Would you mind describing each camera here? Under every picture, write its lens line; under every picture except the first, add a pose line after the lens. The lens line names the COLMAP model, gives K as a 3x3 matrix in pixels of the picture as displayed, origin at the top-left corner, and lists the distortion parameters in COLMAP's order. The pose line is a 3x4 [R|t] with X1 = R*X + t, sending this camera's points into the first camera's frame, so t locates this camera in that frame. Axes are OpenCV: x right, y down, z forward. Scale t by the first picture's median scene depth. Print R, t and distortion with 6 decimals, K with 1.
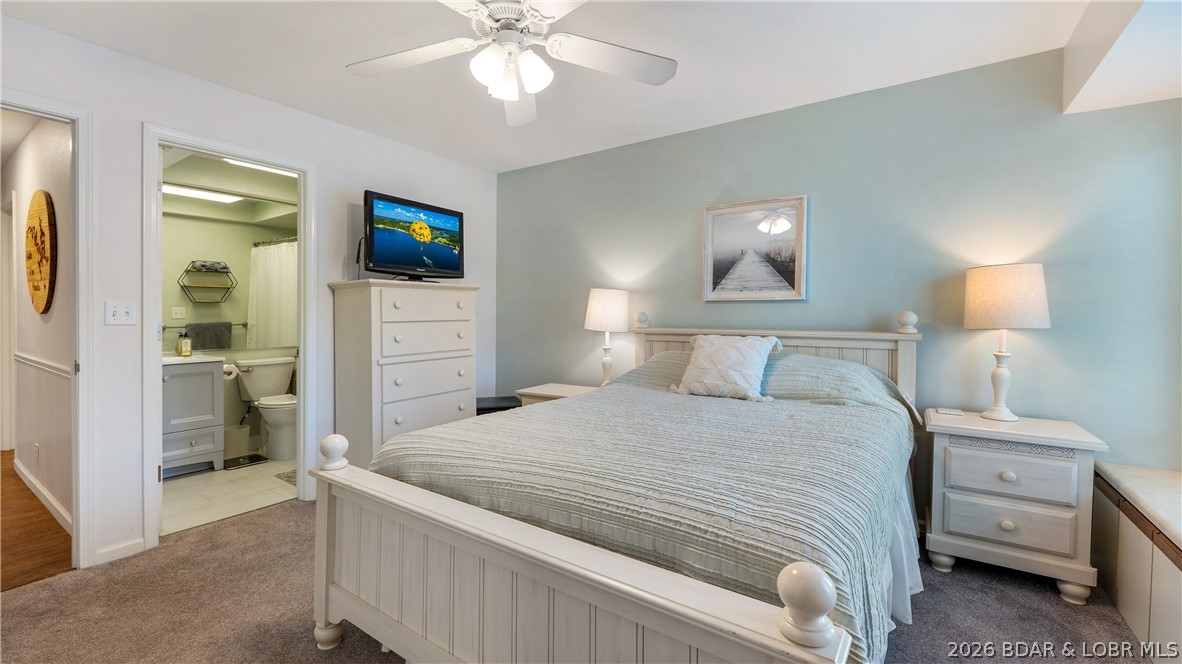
lens RADIAL K [[489.8, 0, 581.1], [0, 489.8, 304.1], [0, 0, 1]] dist [0.002332, 0.000704]
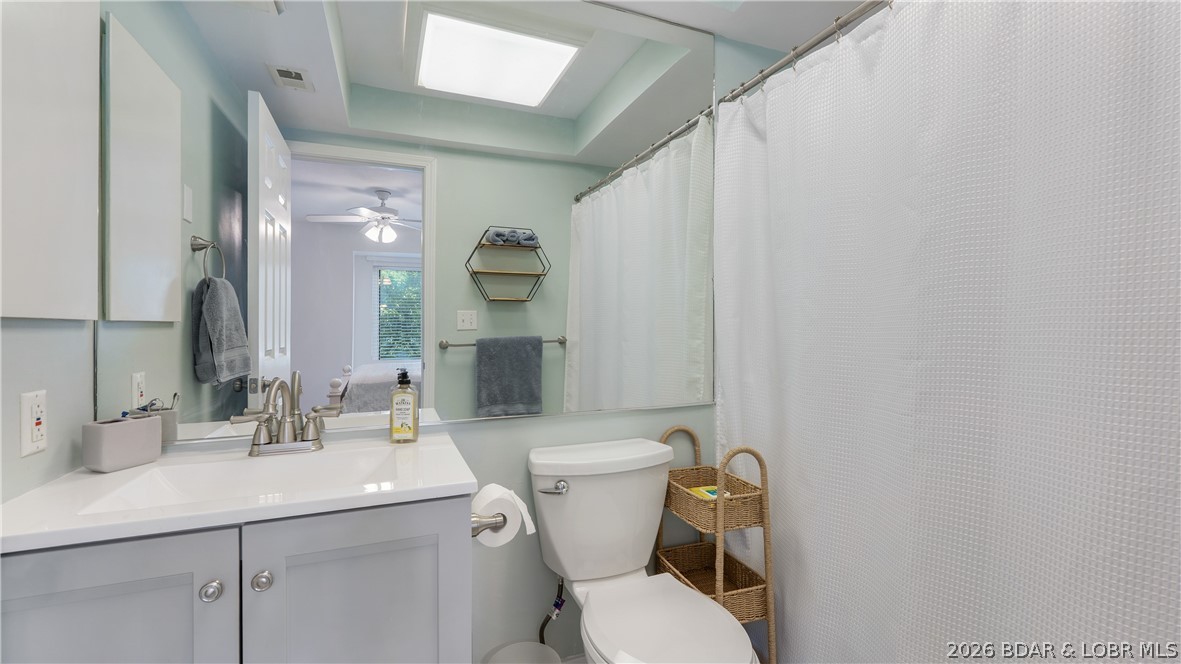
lens RADIAL K [[489.4, 0, 588.4], [0, 489.4, 325.9], [0, 0, 1]] dist [0.002332, 0.000704]
pose [[0.841561, 0.008183, -0.540101, -0.379422], [0.003201, 0.999792, 0.020134, 0.013879], [0.540153, -0.018673, 0.841359, 0.577598]]
